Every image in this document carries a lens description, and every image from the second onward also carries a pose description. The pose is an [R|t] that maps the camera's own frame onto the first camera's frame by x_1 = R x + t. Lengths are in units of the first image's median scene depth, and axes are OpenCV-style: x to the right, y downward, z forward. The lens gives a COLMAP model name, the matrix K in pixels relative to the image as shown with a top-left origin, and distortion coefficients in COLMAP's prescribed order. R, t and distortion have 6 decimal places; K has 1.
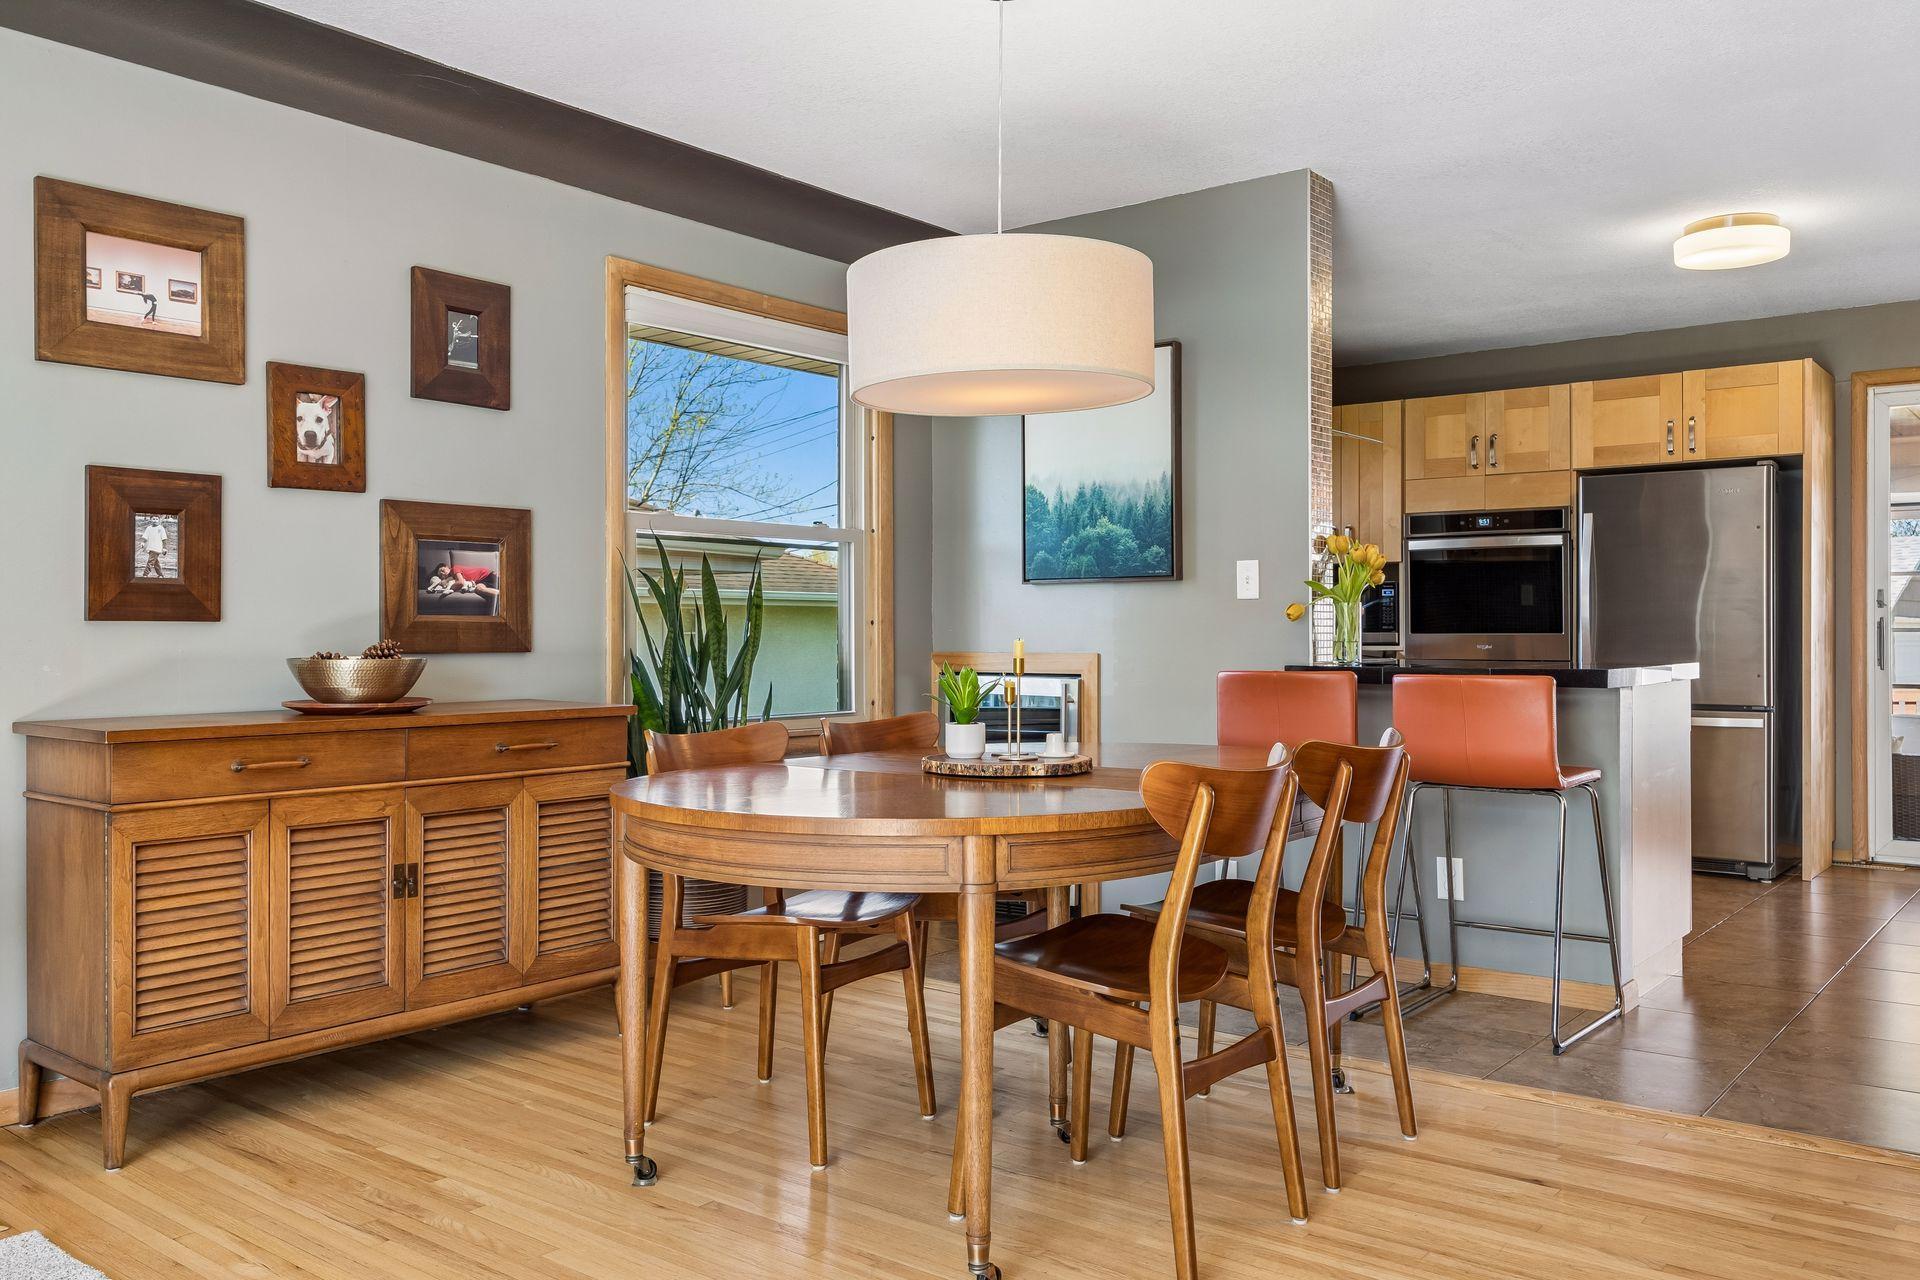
lens RADIAL K [[1525.0, 0, 960.0], [0, 1525.0, 640.0], [0, 0, 1]] dist [-0.001802, -0.001518]
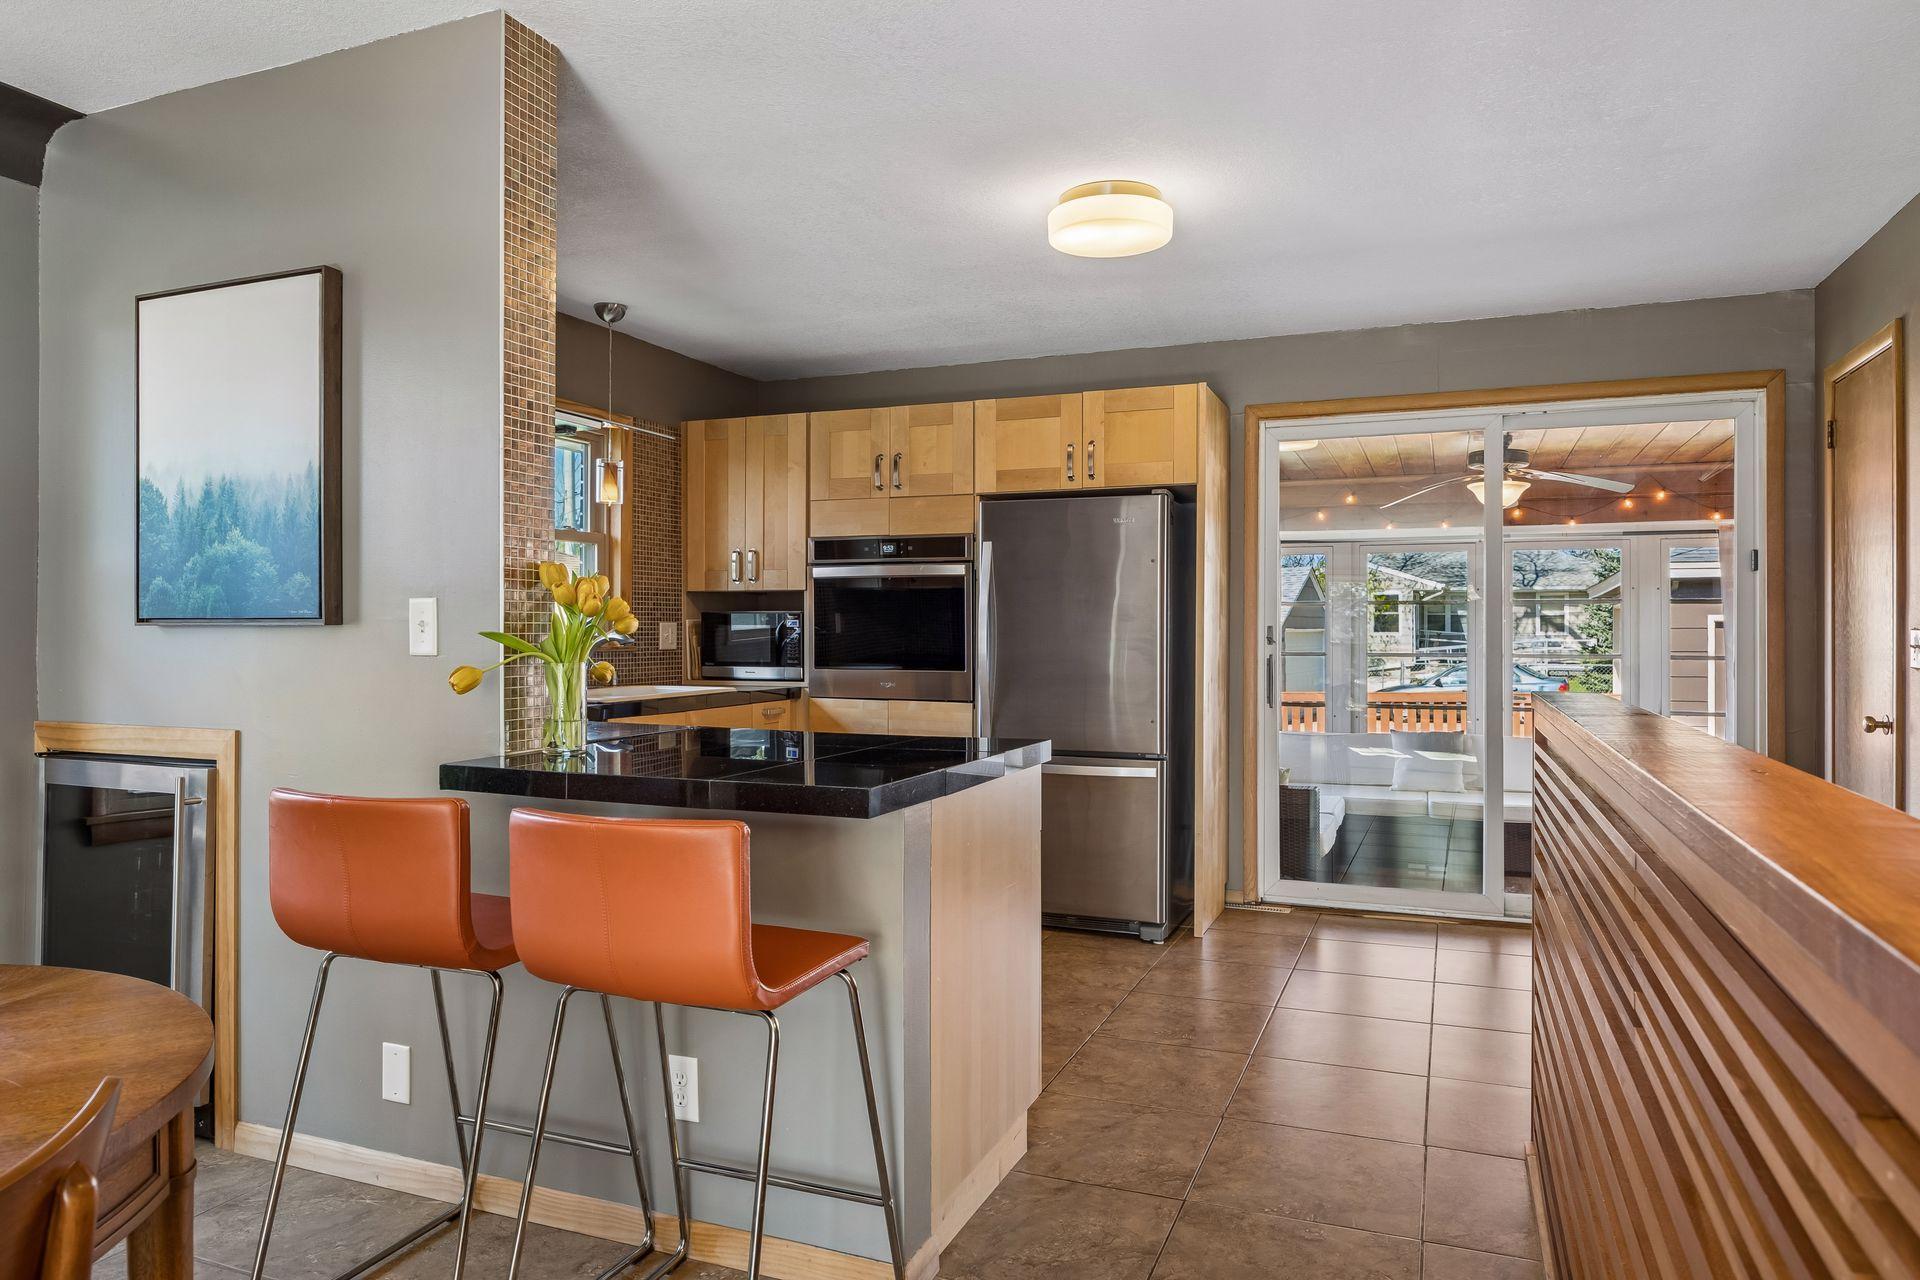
lens RADIAL K [[1198.1, 0, 960.0], [0, 1198.1, 640.0], [0, 0, 1]] dist [-0.007843, -0.003093]
pose [[0.959565, 0.002158, 0.281478, 0.196339], [-0.003325, 0.999988, 0.003669, -0.026896], [-0.281467, -0.004456, 0.959561, 0.317457]]
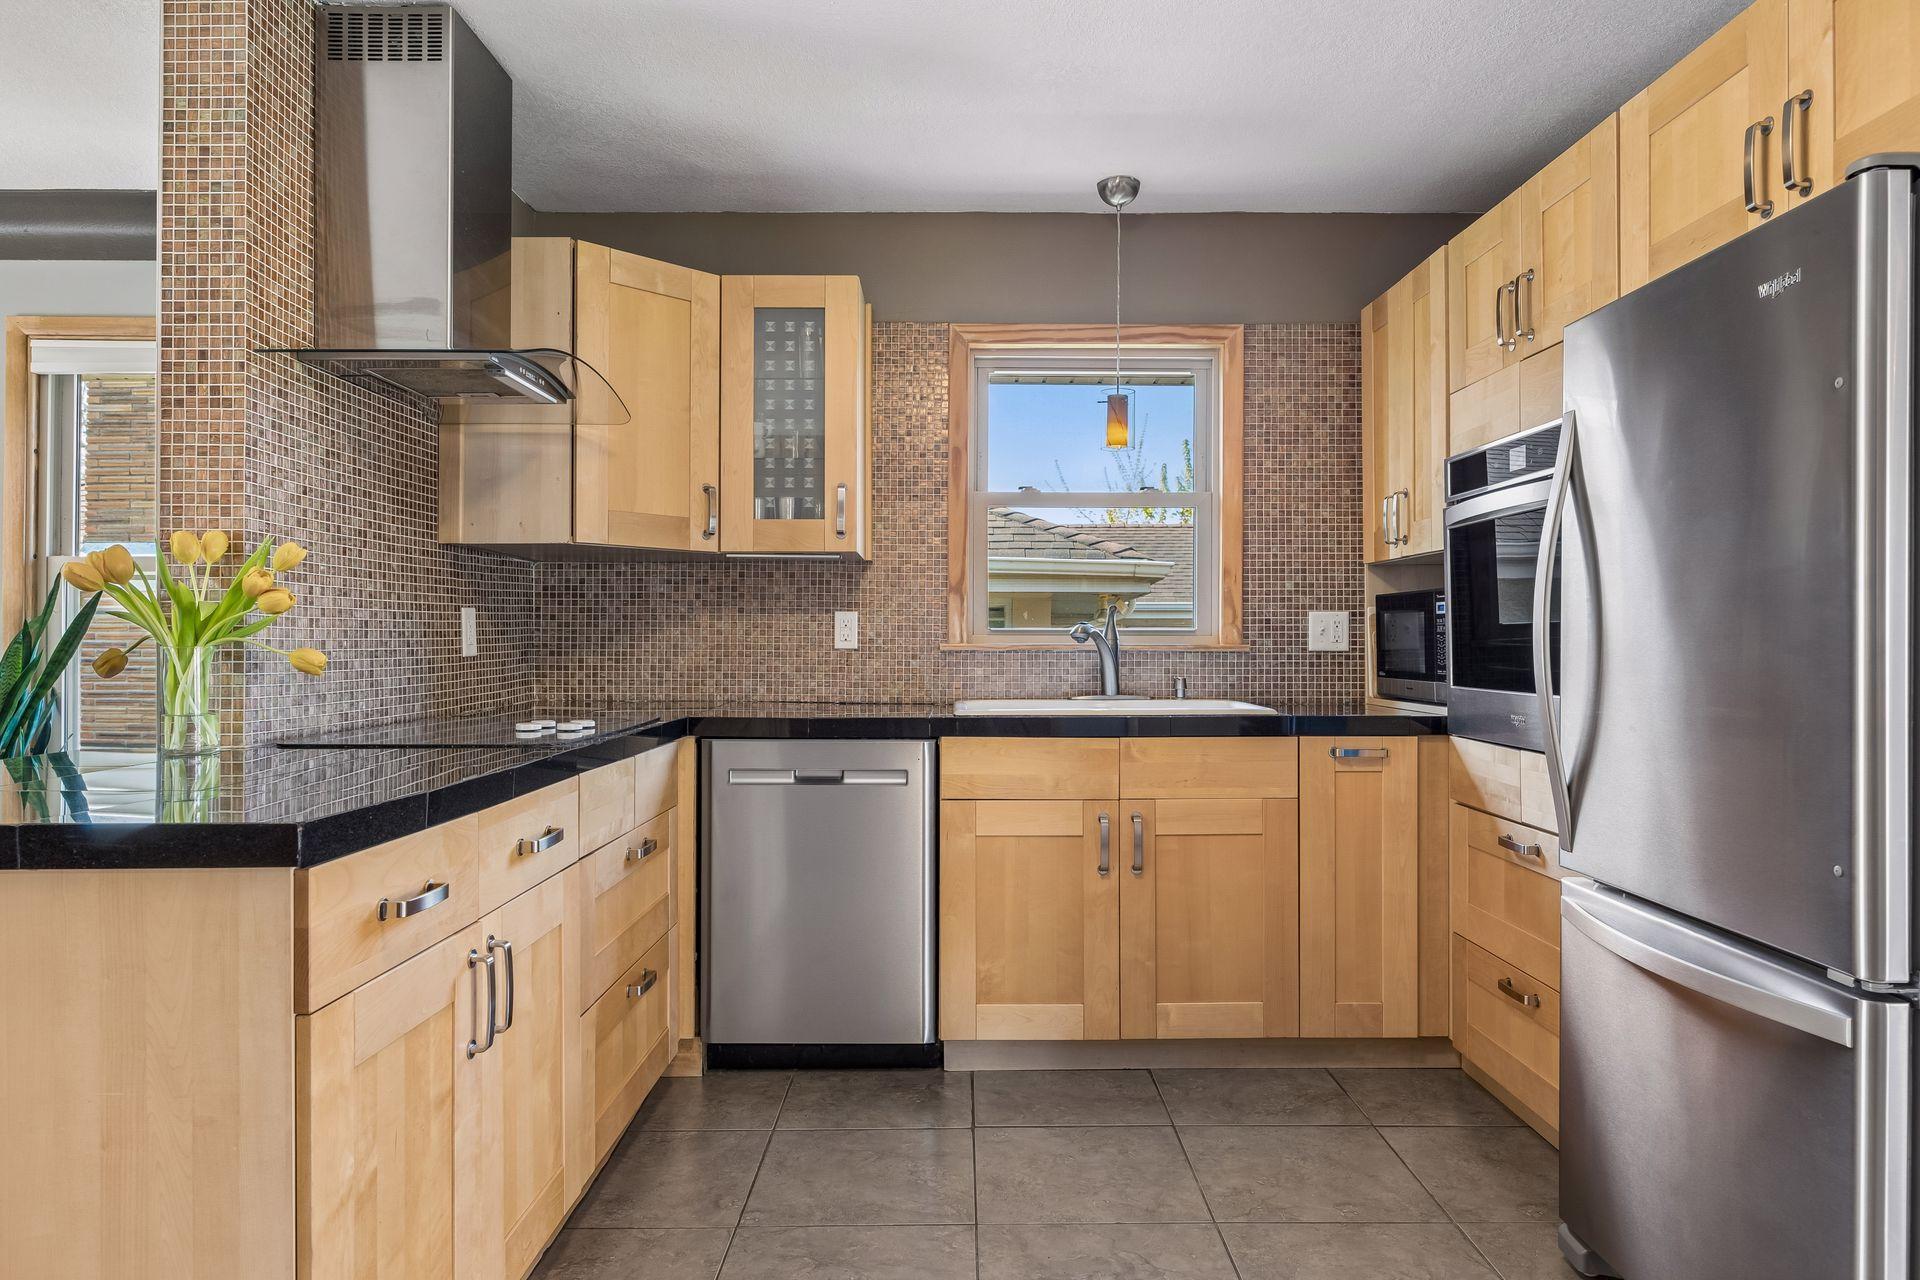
lens RADIAL K [[1198.1, 0, 960.0], [0, 1198.1, 640.0], [0, 0, 1]] dist [-0.007843, -0.003093]
pose [[0.622353, 0.006995, -0.782705, 0.571058], [-0.007613, 0.999967, 0.002884, -0.022099], [0.782700, 0.004164, 0.622386, 0.683479]]
